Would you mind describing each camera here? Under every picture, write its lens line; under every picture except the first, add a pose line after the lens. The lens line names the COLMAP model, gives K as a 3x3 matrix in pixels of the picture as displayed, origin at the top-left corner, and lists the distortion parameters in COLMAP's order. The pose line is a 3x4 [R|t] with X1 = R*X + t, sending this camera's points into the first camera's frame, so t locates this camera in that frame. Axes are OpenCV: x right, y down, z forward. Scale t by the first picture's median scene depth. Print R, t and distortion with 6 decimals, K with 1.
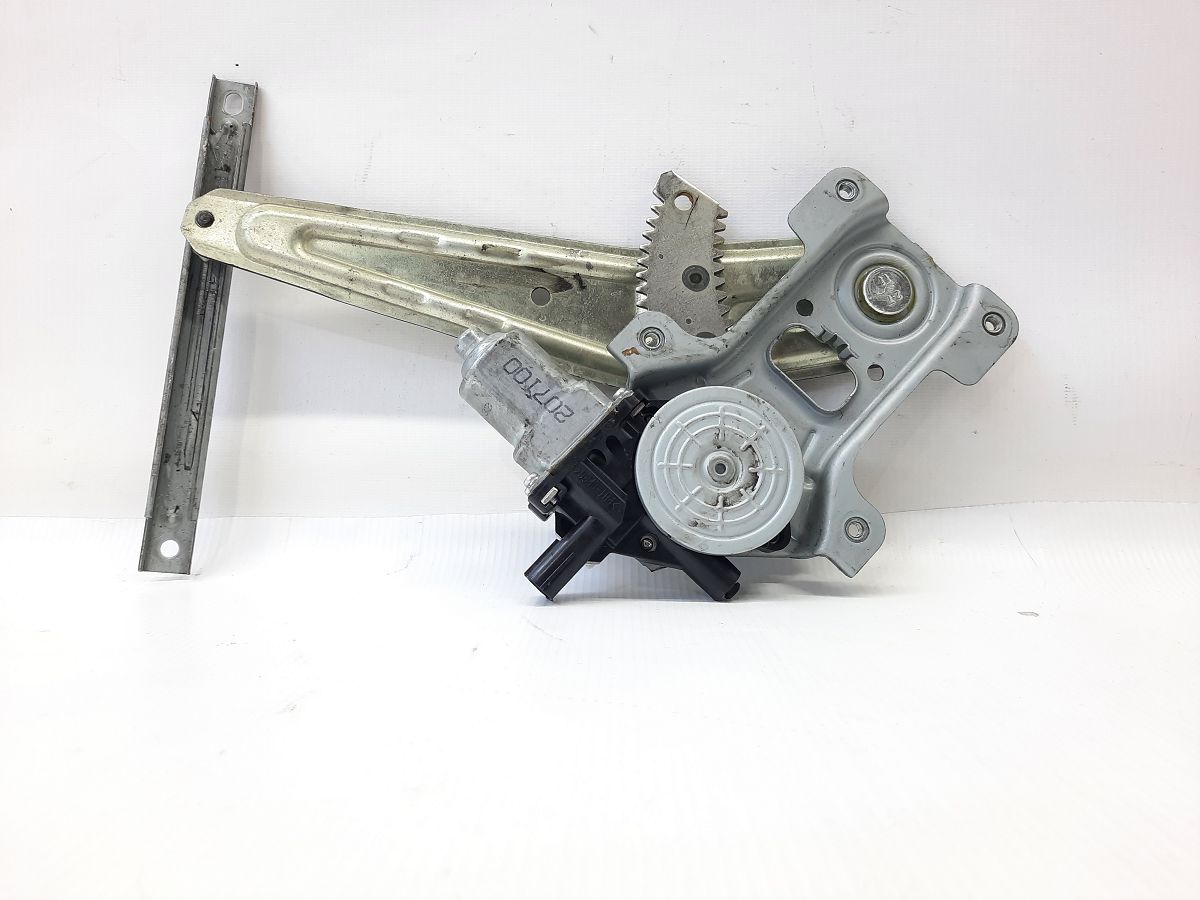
lens RADIAL K [[891.7, 0, 600.0], [0, 891.7, 450.0], [0, 0, 1]] dist [-0.021121, -0.003036]
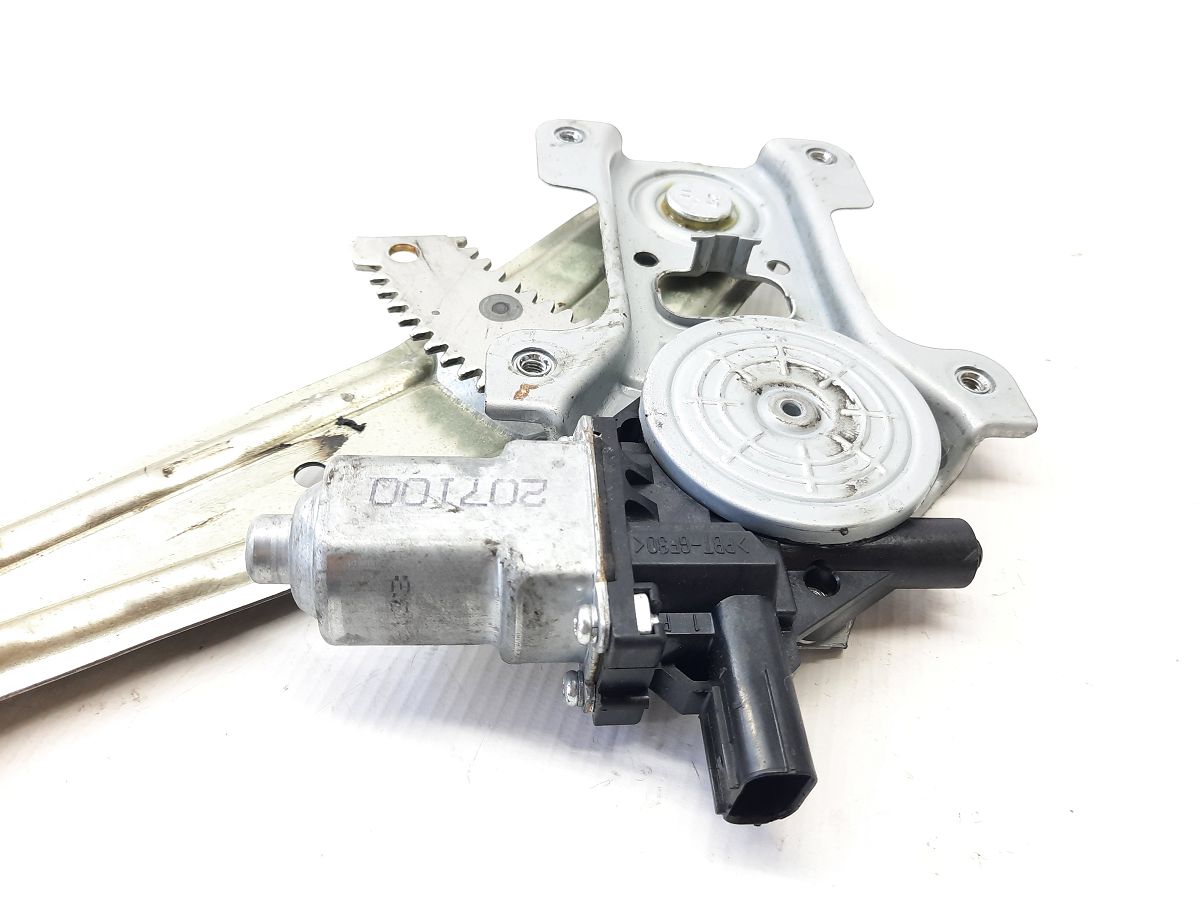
lens RADIAL K [[891.7, 0, 600.0], [0, 891.7, 450.0], [0, 0, 1]] dist [-0.021121, -0.003036]
pose [[0.670514, -0.535585, 0.513381, -0.252523], [0.710391, 0.663011, -0.236138, 0.084782], [-0.213906, 0.523035, 0.825033, 0.569345]]
